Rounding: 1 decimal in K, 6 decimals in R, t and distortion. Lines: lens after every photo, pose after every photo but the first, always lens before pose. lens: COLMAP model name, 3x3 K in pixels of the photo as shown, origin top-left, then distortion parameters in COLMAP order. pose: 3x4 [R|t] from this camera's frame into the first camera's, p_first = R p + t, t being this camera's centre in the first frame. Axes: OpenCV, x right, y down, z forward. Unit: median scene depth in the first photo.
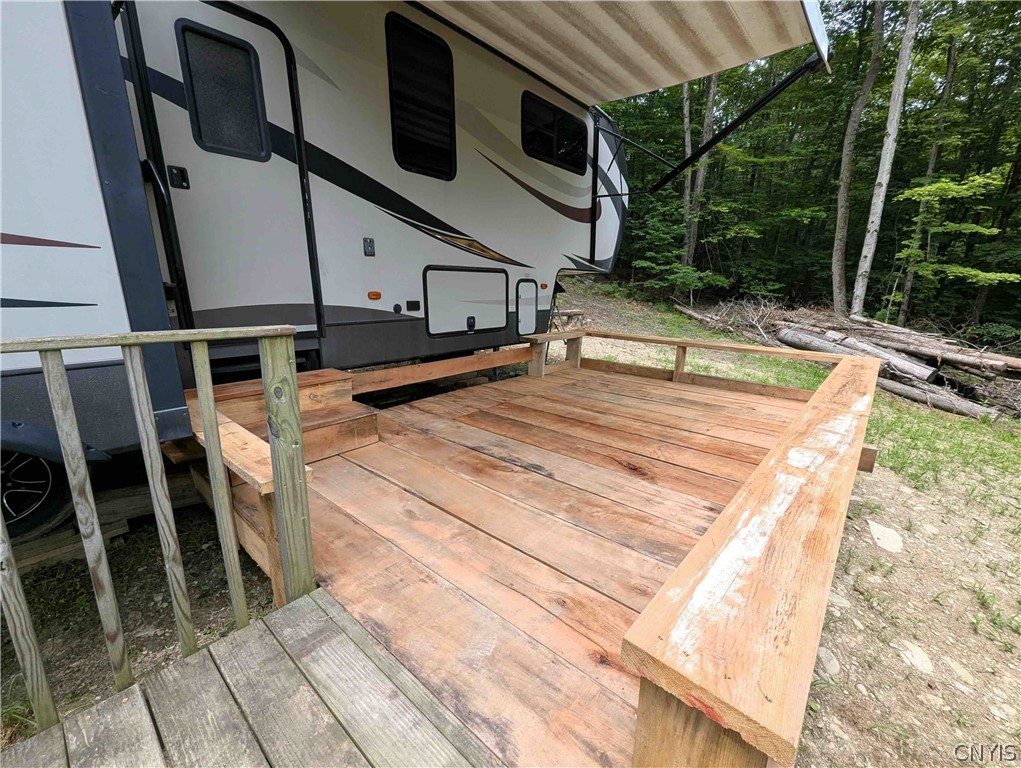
lens RADIAL K [[425.3, 0, 512.6], [0, 425.3, 377.2], [0, 0, 1]] dist [0.003032, -0.000665]
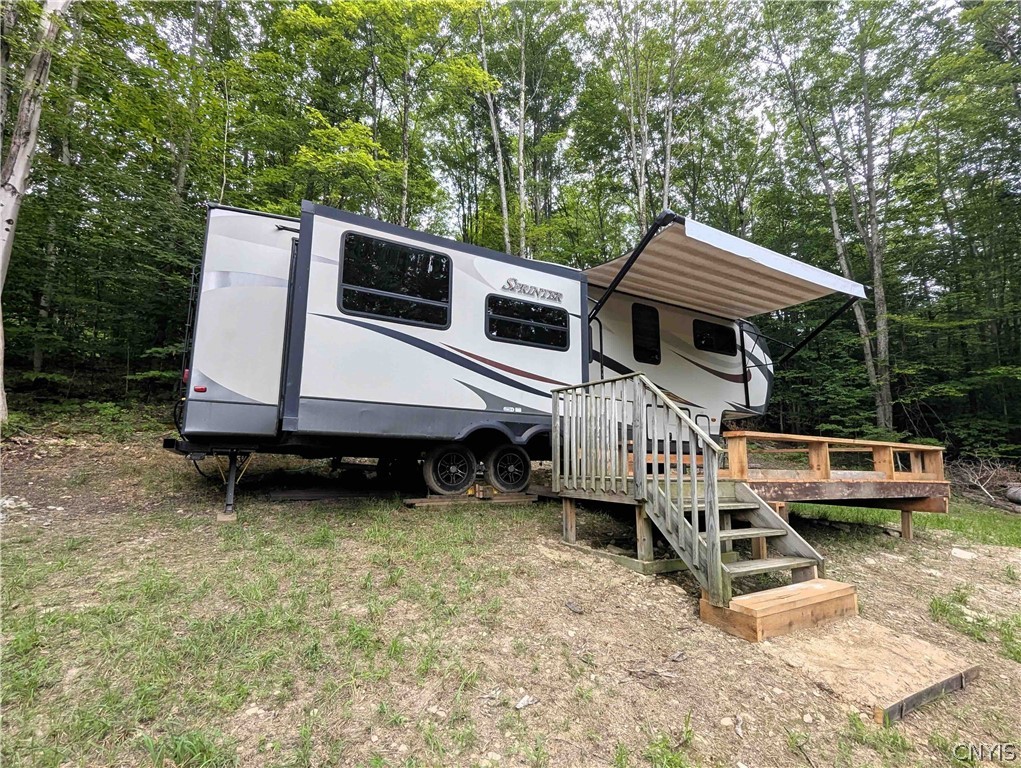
lens RADIAL K [[425.3, 0, 518.3], [0, 425.3, 388.5], [0, 0, 1]] dist [0.003032, -0.000665]
pose [[0.932551, -0.047557, -0.357893, -0.029348], [-0.087885, 0.931568, -0.352786, 0.272992], [0.350179, 0.360444, 0.864554, -0.616435]]
